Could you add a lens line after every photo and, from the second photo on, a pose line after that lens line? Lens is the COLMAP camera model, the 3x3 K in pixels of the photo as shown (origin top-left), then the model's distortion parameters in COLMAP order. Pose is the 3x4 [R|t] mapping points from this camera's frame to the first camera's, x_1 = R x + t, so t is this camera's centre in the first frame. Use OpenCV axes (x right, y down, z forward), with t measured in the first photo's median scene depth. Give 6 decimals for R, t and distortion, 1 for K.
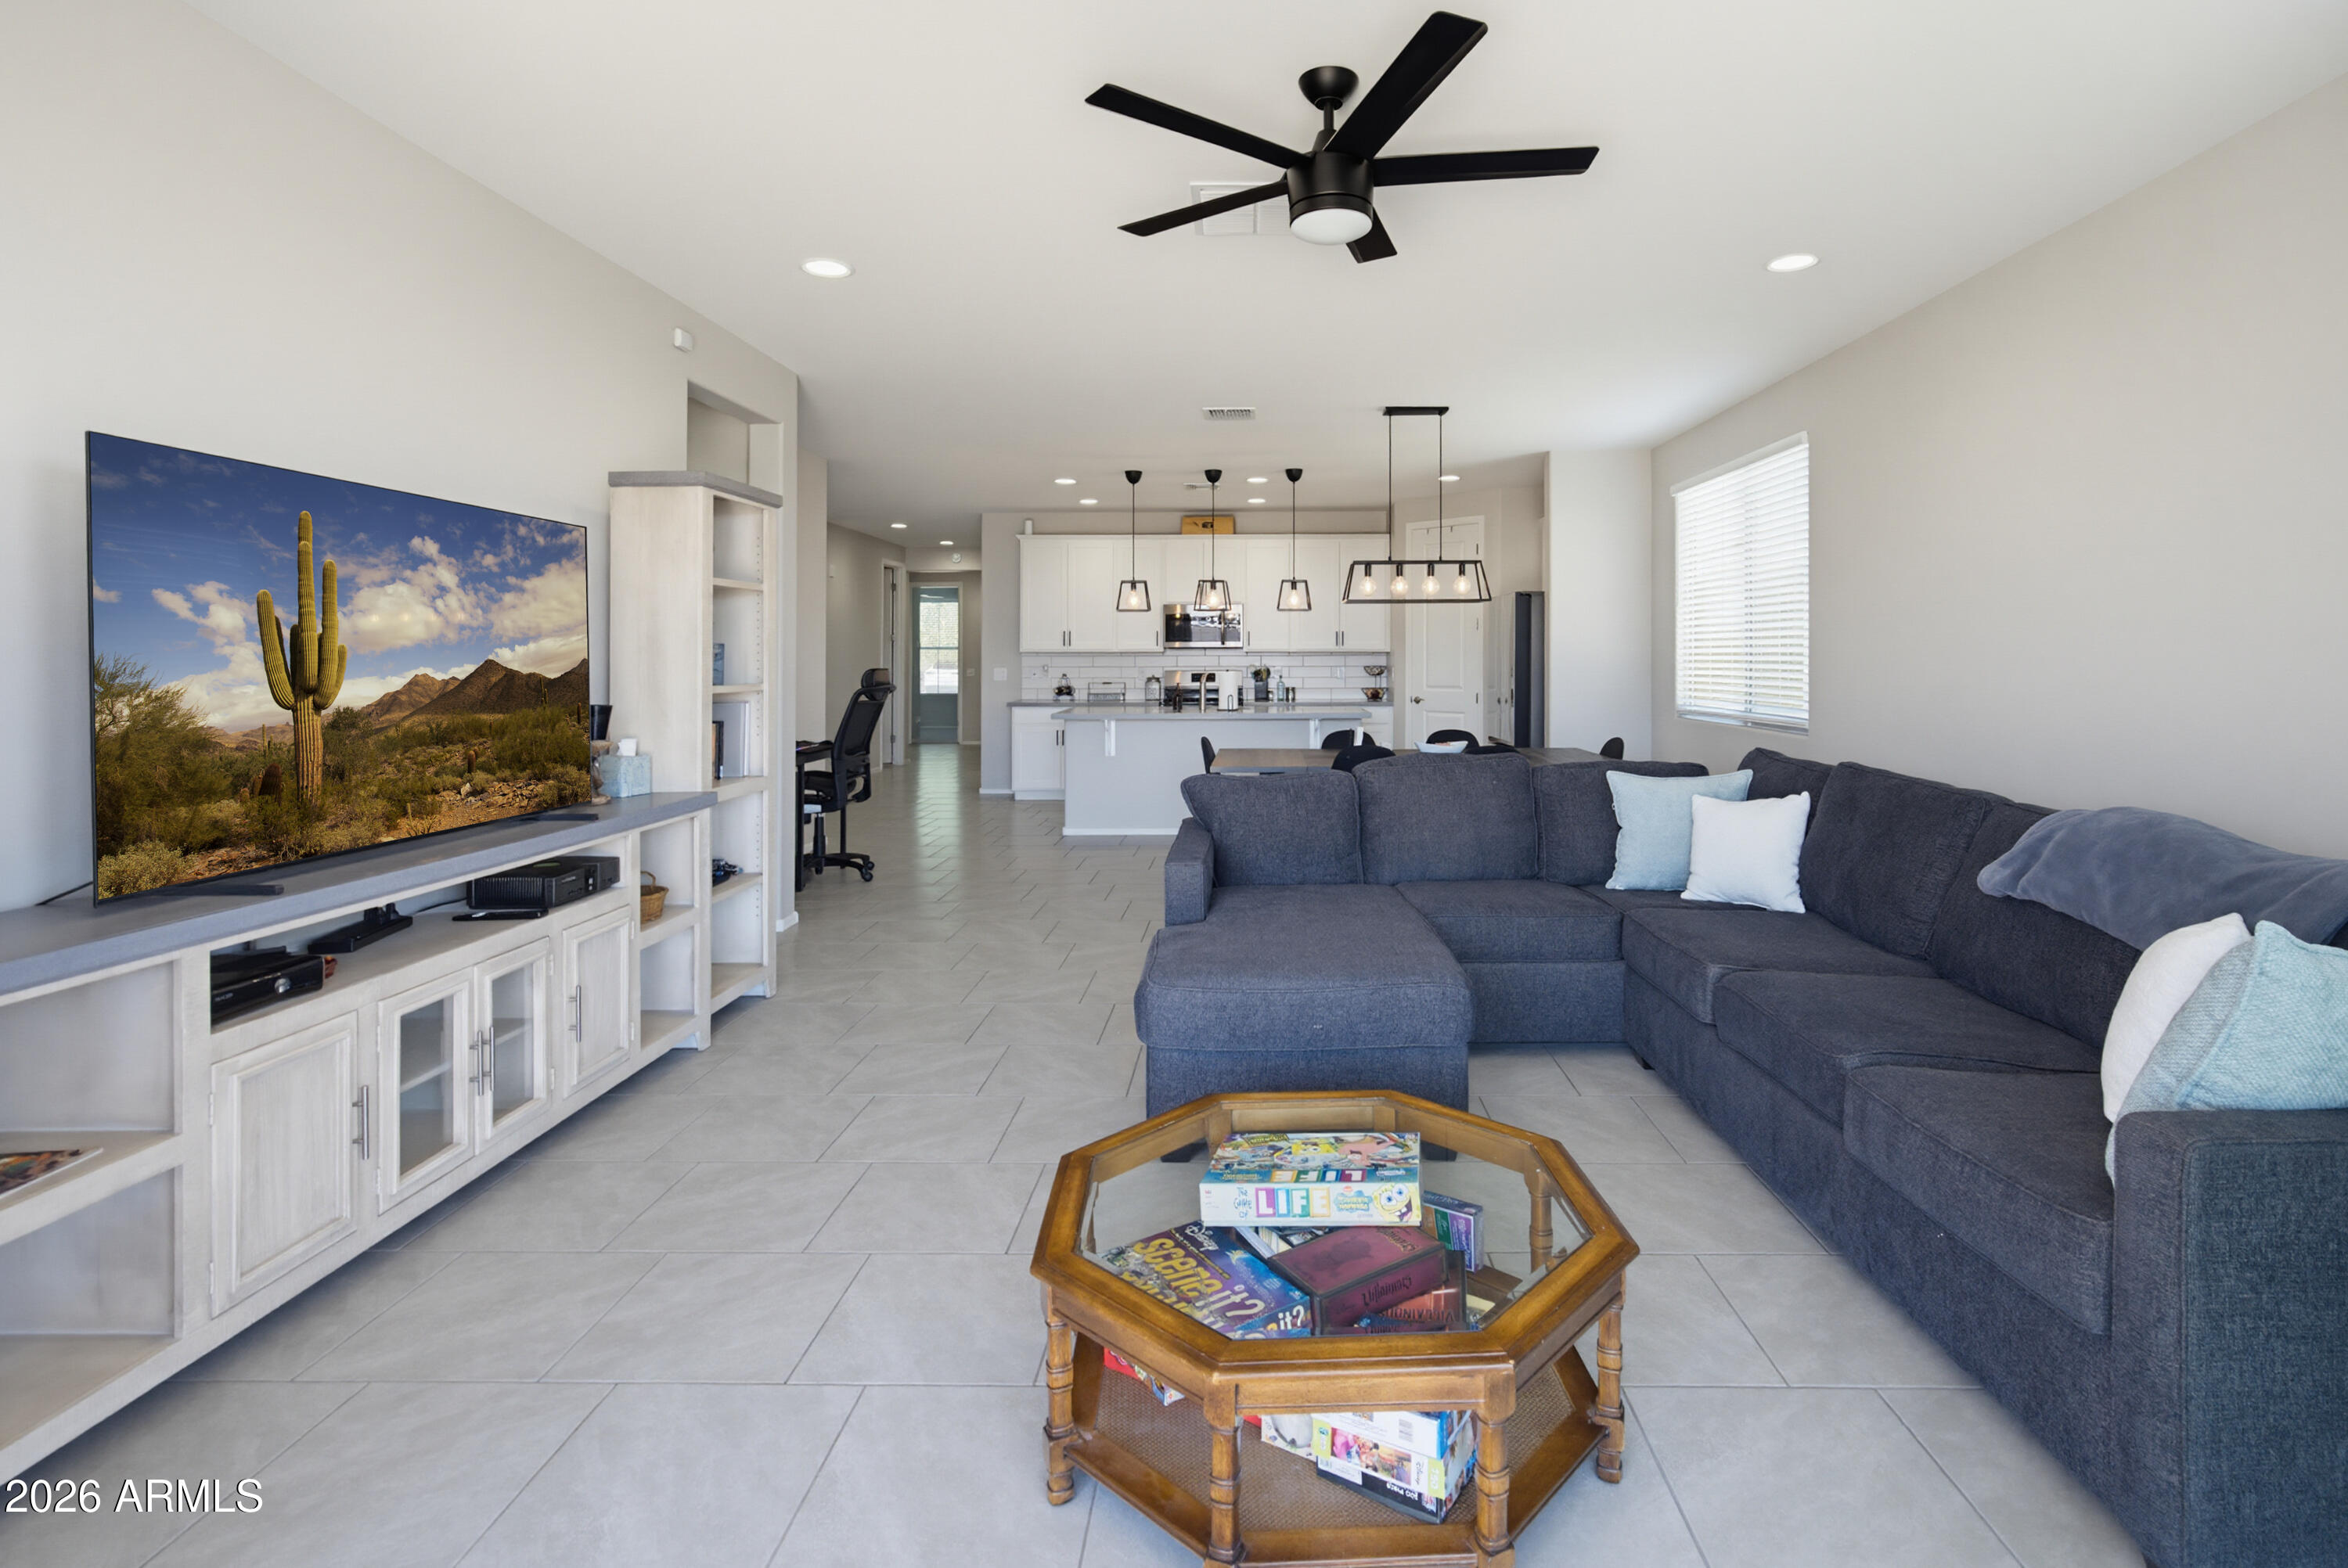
lens RADIAL K [[1099.4, 0, 1257.6], [0, 1099.4, 662.0], [0, 0, 1]] dist [0.002627, -0.000027]
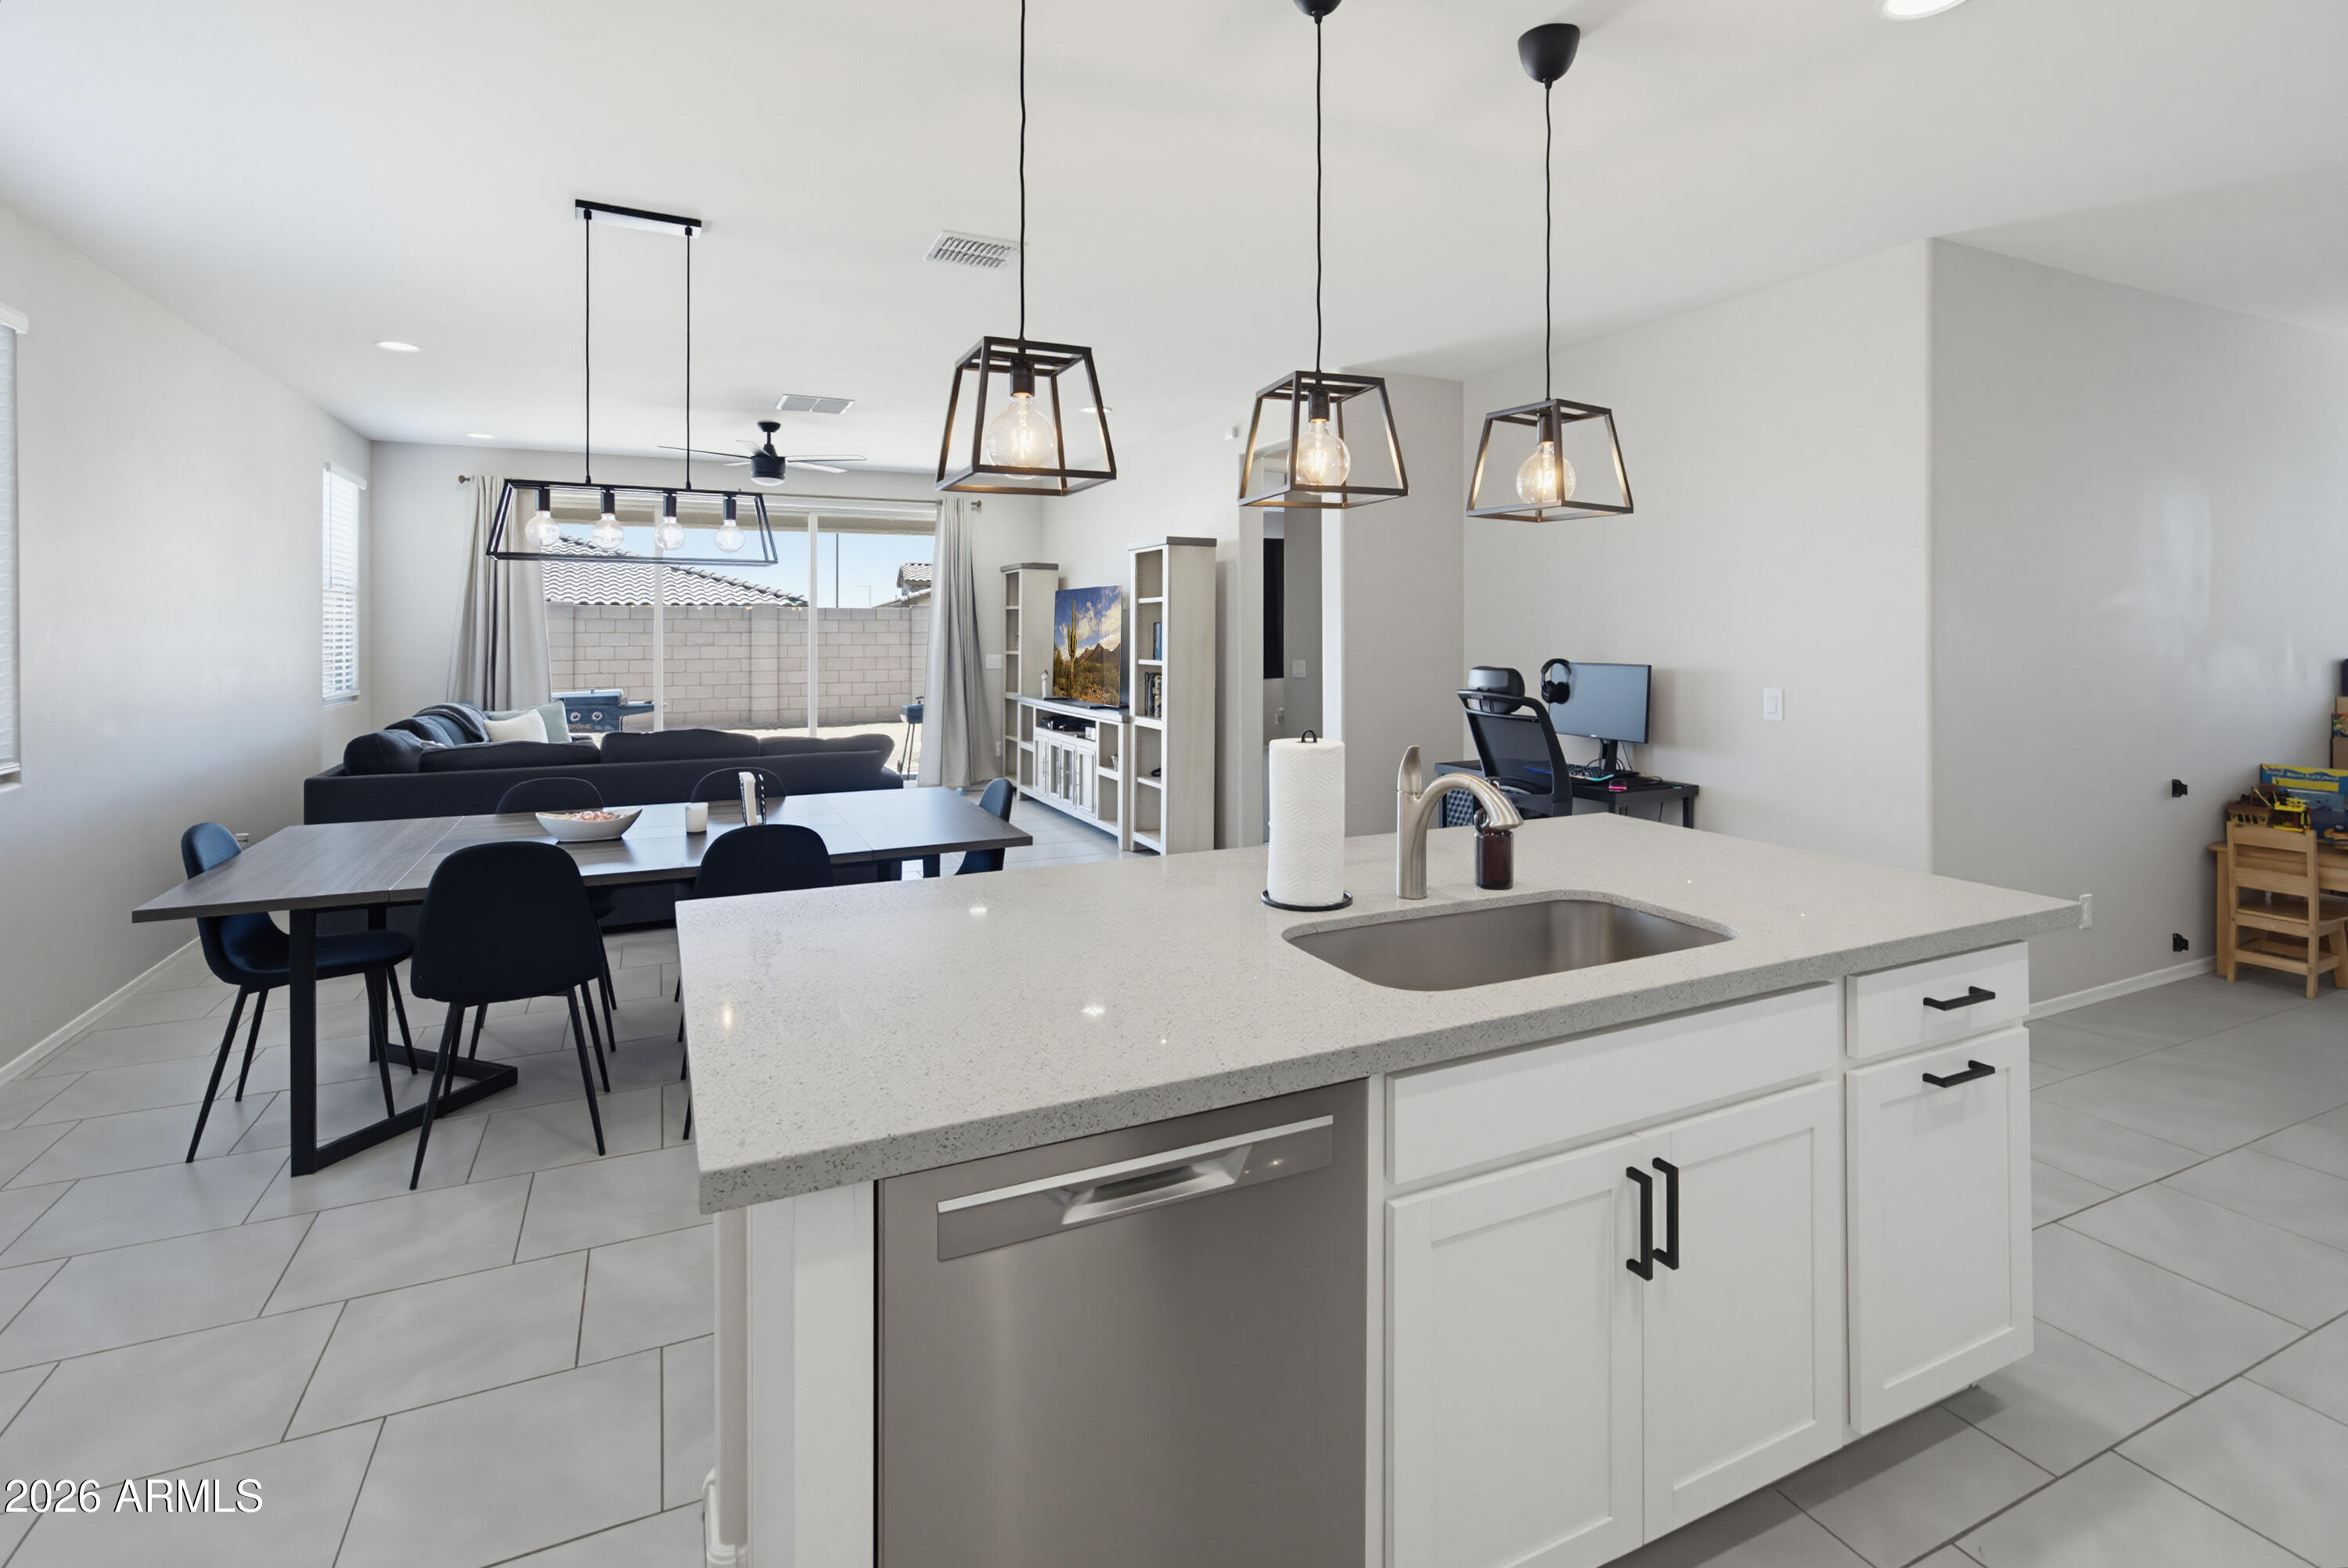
lens RADIAL K [[1099.4, 0, 1192.0], [0, 1099.4, 643.1], [0, 0, 1]] dist [0.002627, -0.000027]
pose [[-0.896380, 0.009679, -0.443180, 0.304382], [0.002353, 0.999851, 0.017077, -0.048185], [0.443279, 0.014264, -0.896270, 3.587827]]
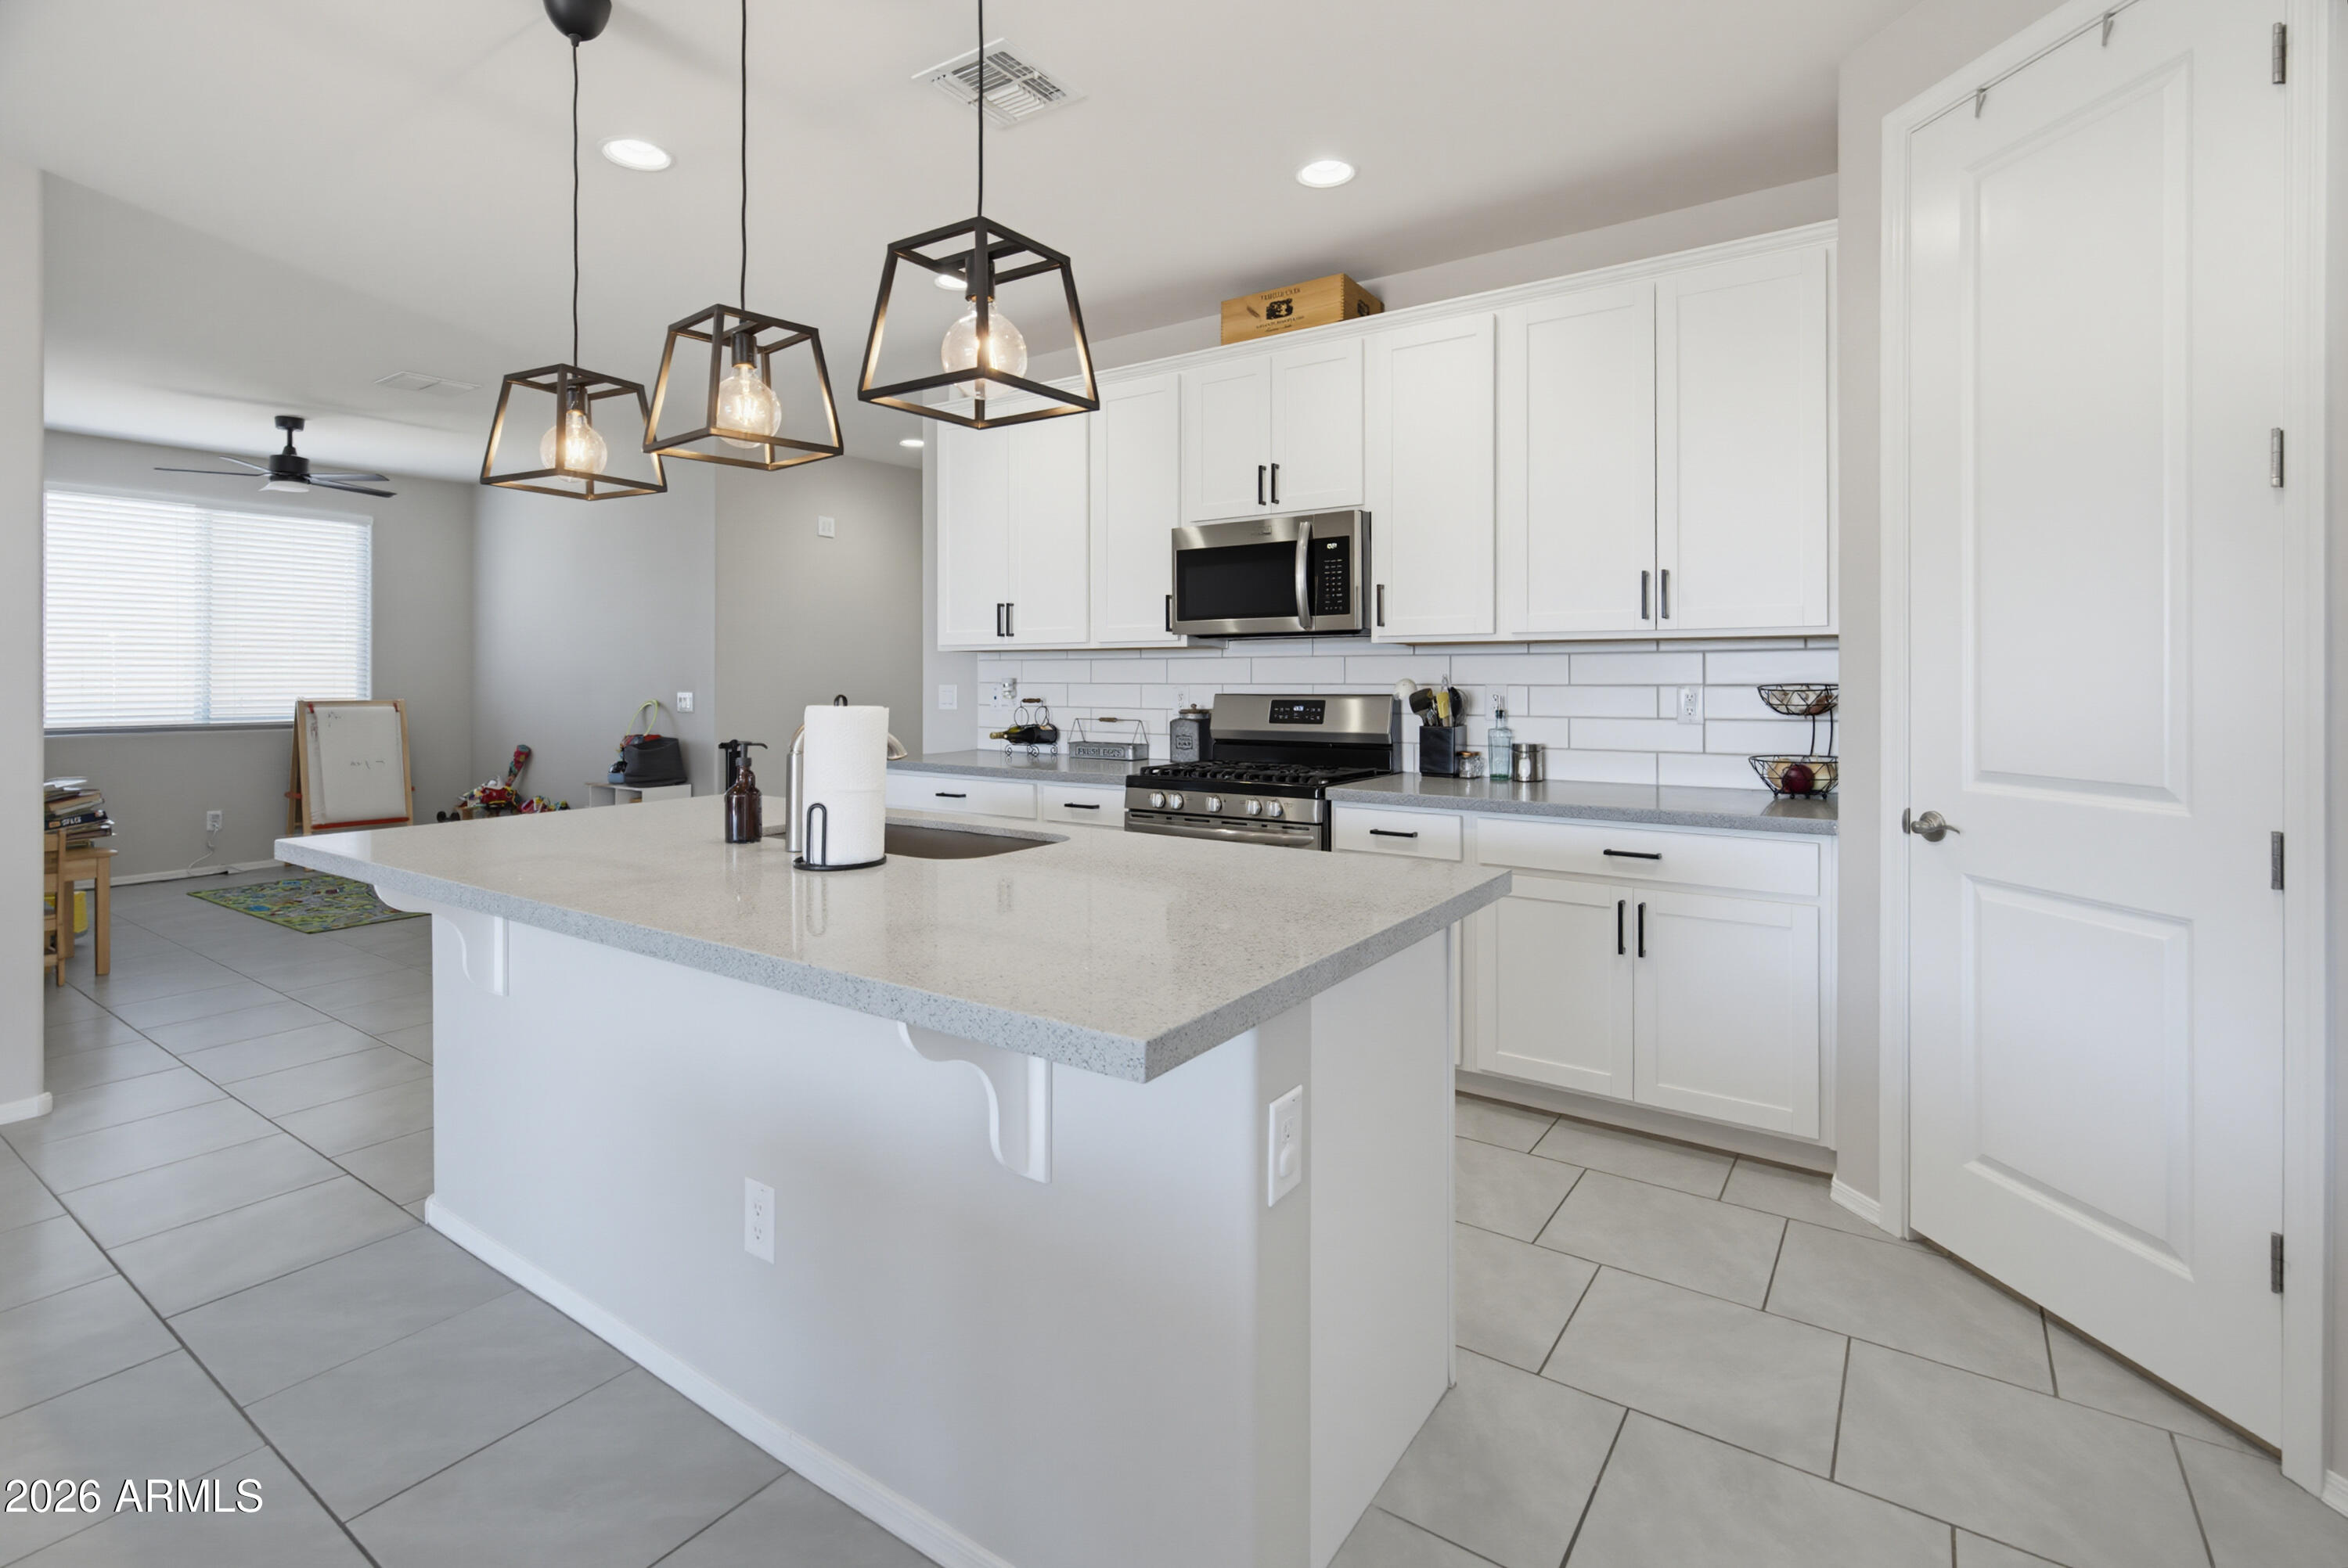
lens RADIAL K [[1099.4, 0, 1170.7], [0, 1099.4, 664.5], [0, 0, 1]] dist [0.002627, -0.000027]
pose [[0.825235, -0.002831, -0.564783, 0.512214], [-0.001146, 0.999977, -0.006687, 0.000063], [0.564789, 0.006166, 0.825212, 2.504809]]
